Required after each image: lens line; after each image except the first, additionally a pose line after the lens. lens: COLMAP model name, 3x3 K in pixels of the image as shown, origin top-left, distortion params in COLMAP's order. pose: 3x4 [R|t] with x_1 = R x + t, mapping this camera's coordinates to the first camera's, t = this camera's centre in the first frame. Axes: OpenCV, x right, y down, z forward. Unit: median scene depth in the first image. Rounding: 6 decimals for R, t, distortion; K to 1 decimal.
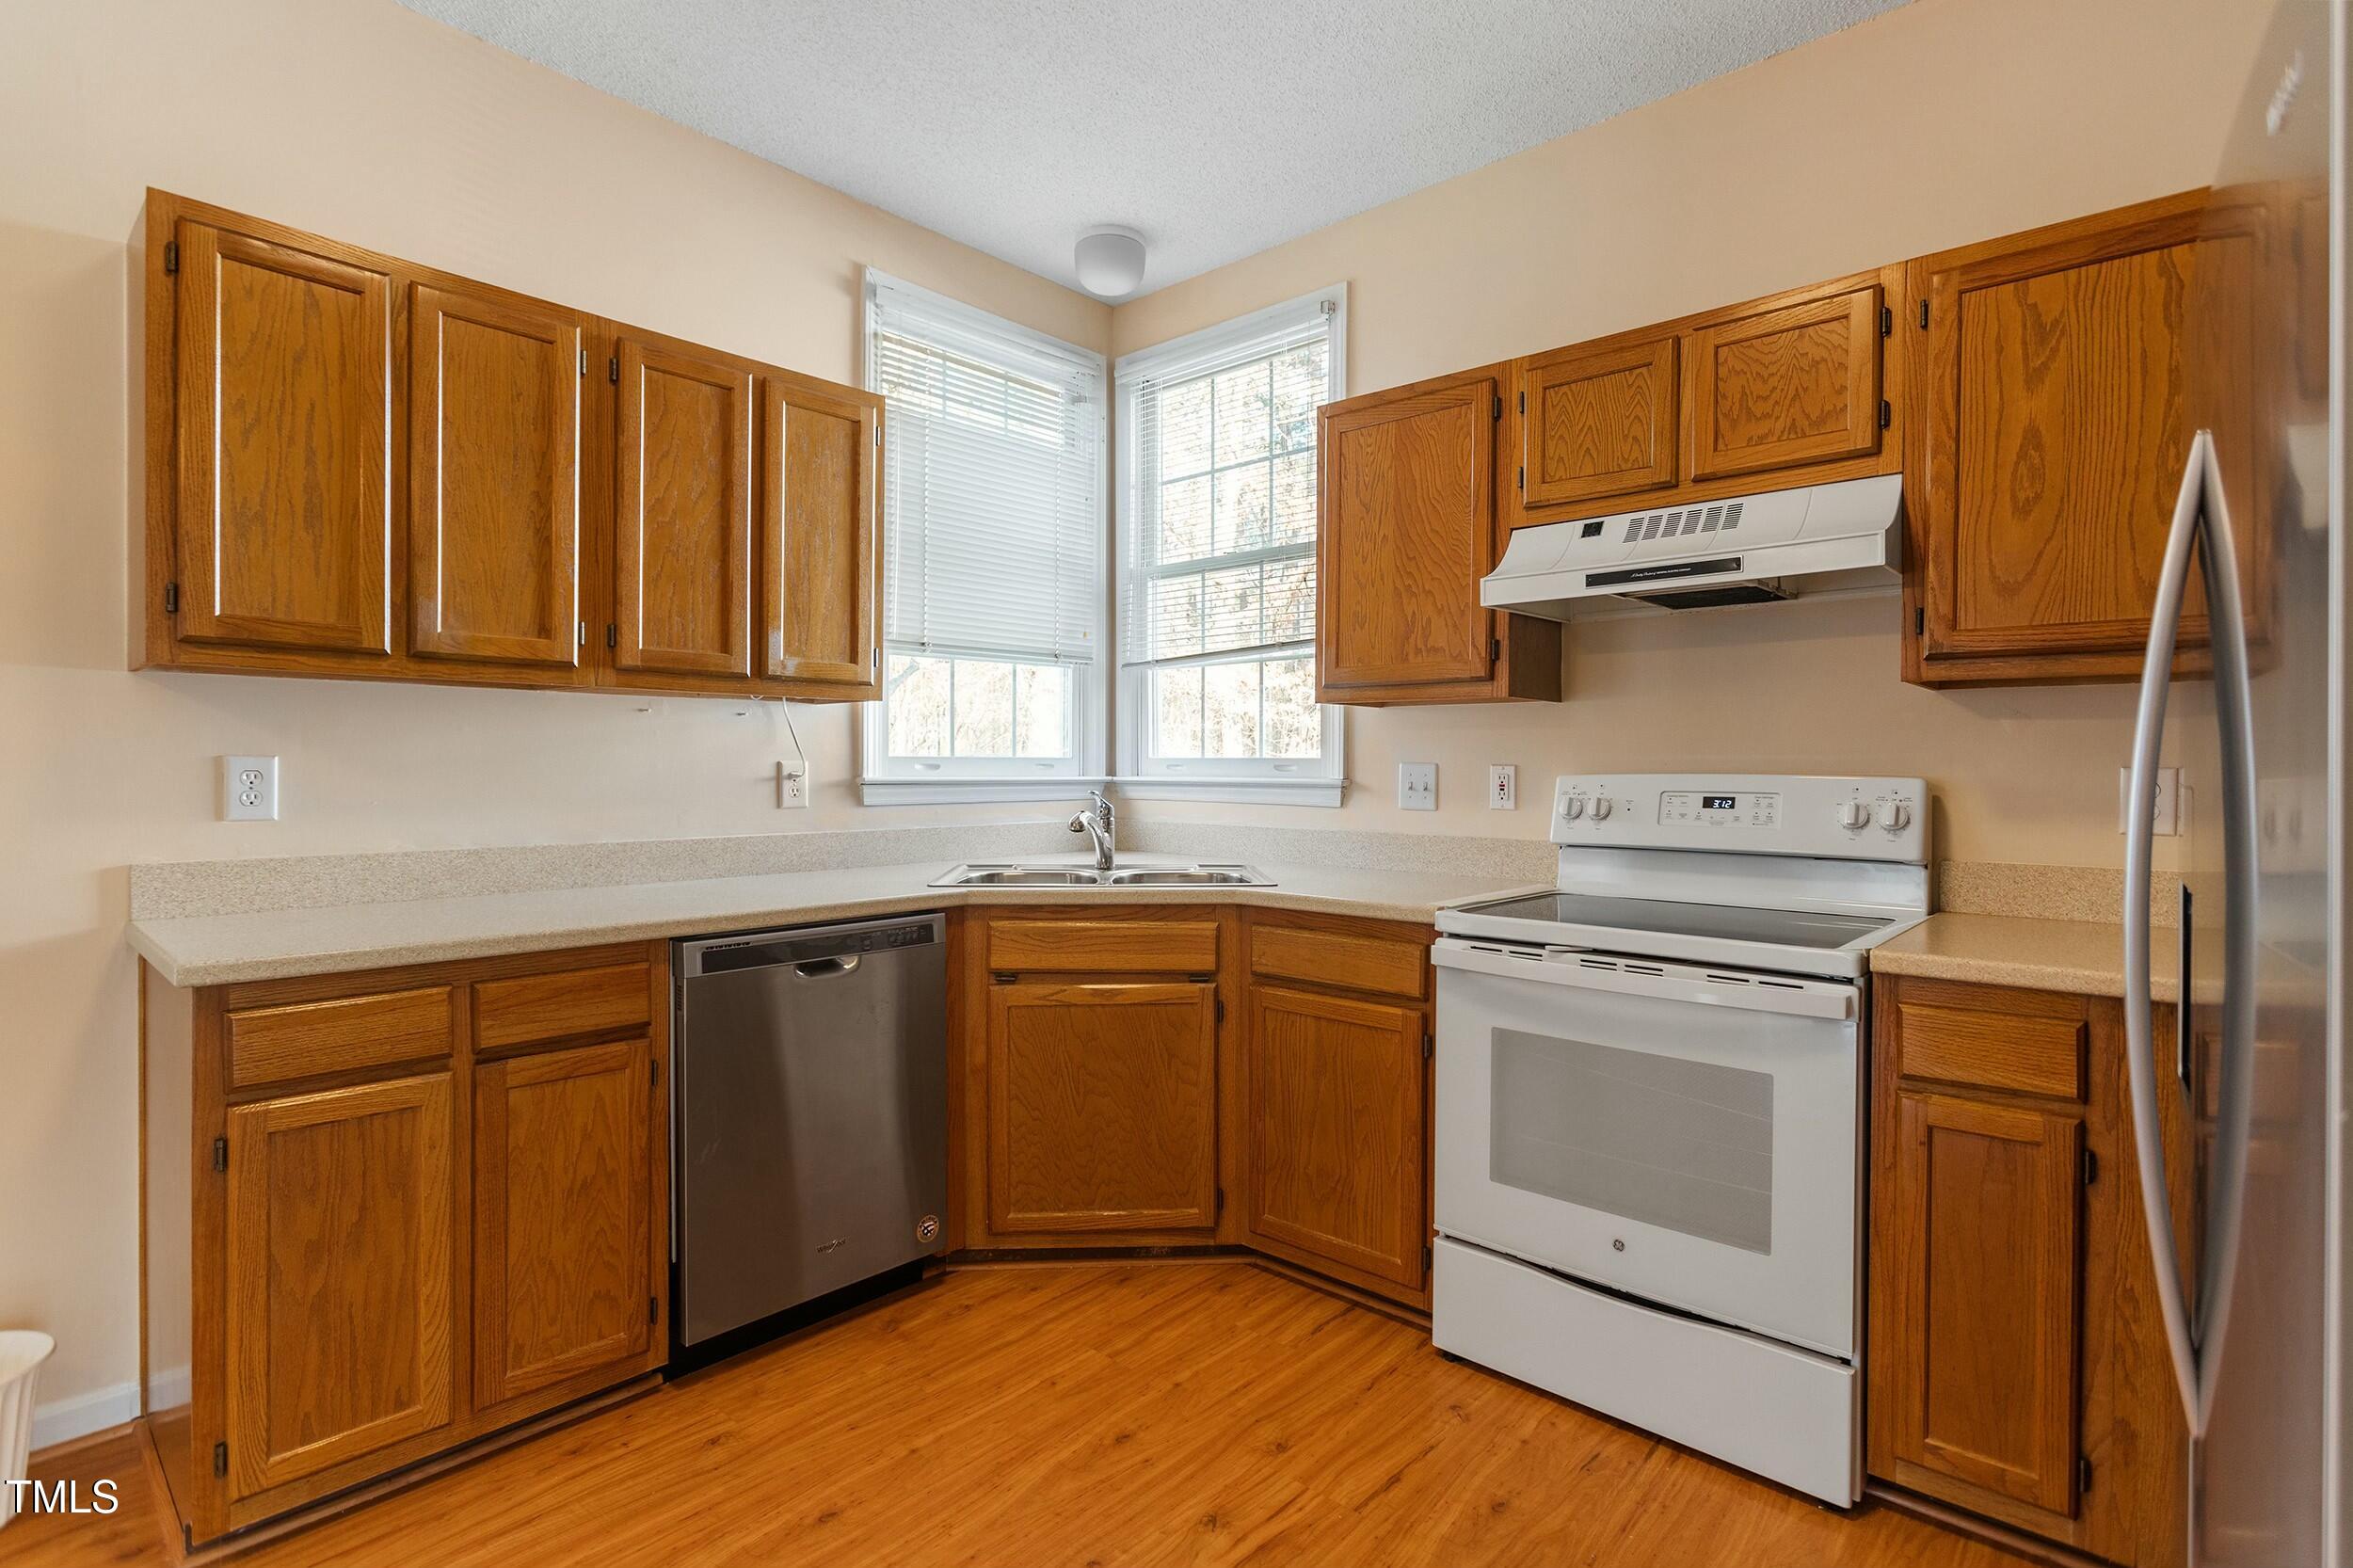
lens RADIAL K [[1133.5, 0, 1164.6], [0, 1133.5, 780.7], [0, 0, 1]] dist [-0.009652, 0.004221]
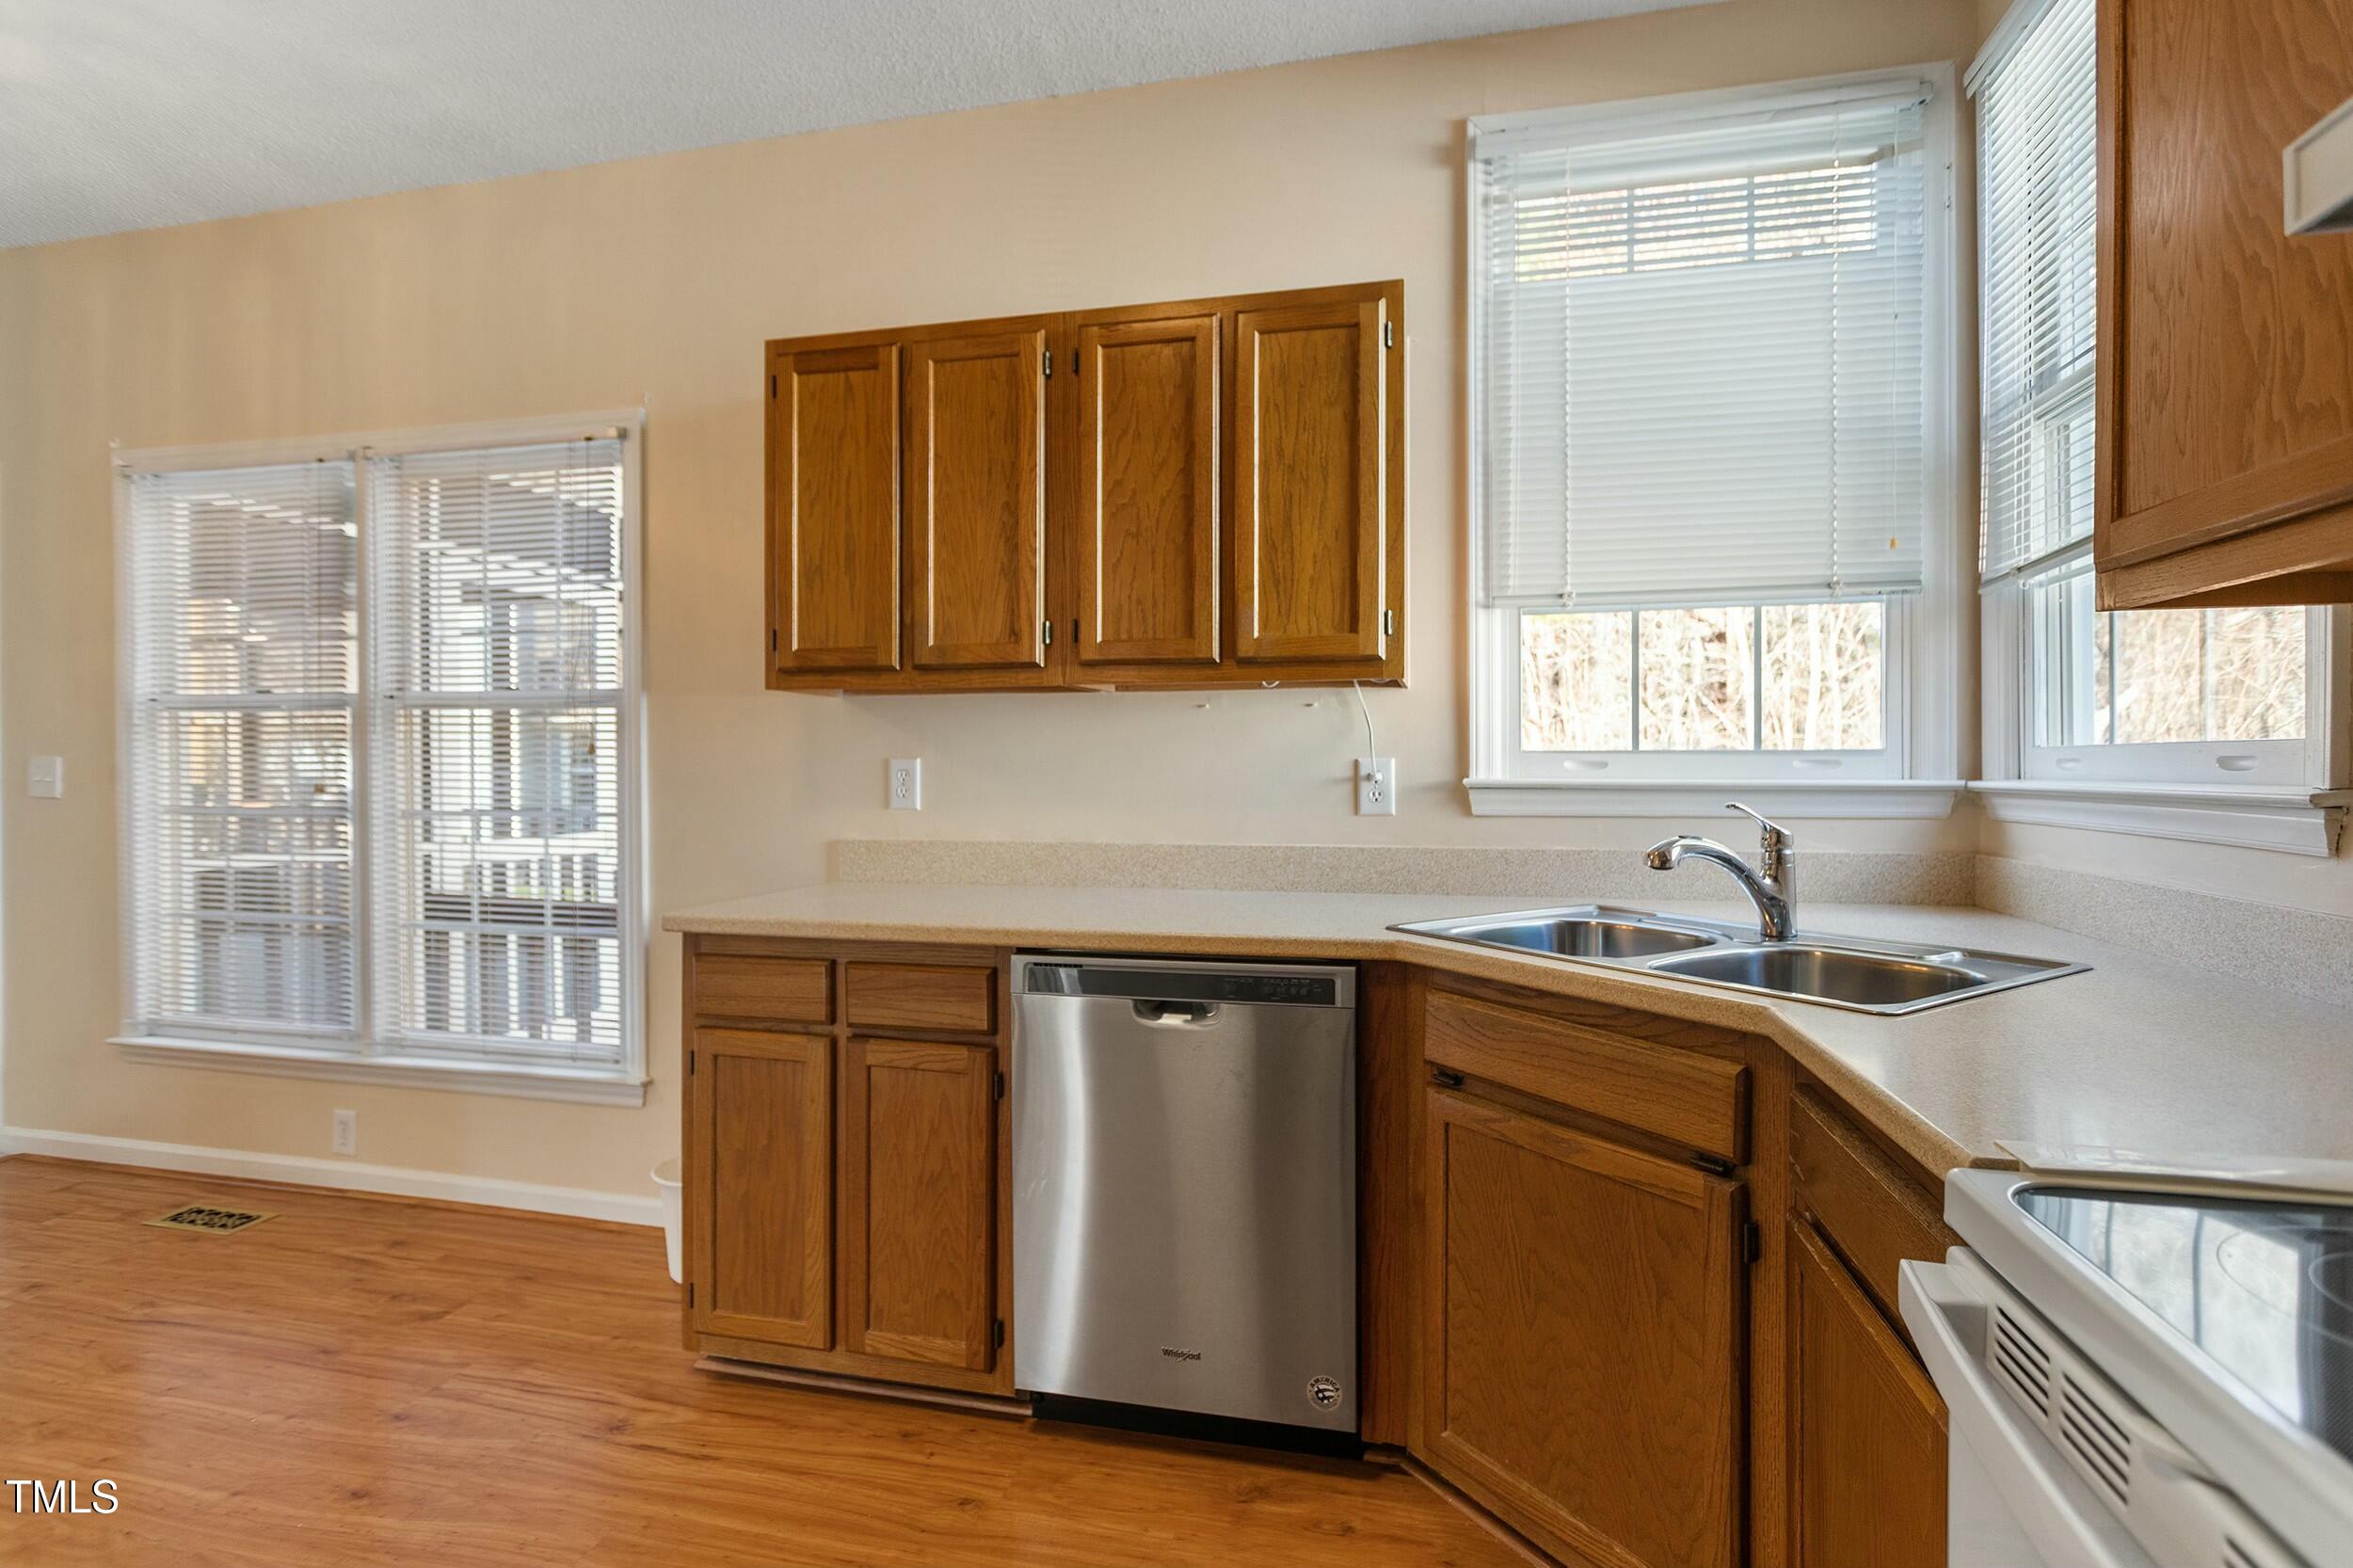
lens RADIAL K [[1133.5, 0, 1173.0], [0, 1133.5, 775.0], [0, 0, 1]] dist [-0.009652, 0.004221]
pose [[0.492106, 0.001553, -0.870534, 0.481829], [-0.008511, 0.999959, -0.003027, -0.002303], [0.870494, 0.008899, 0.492099, 0.695616]]
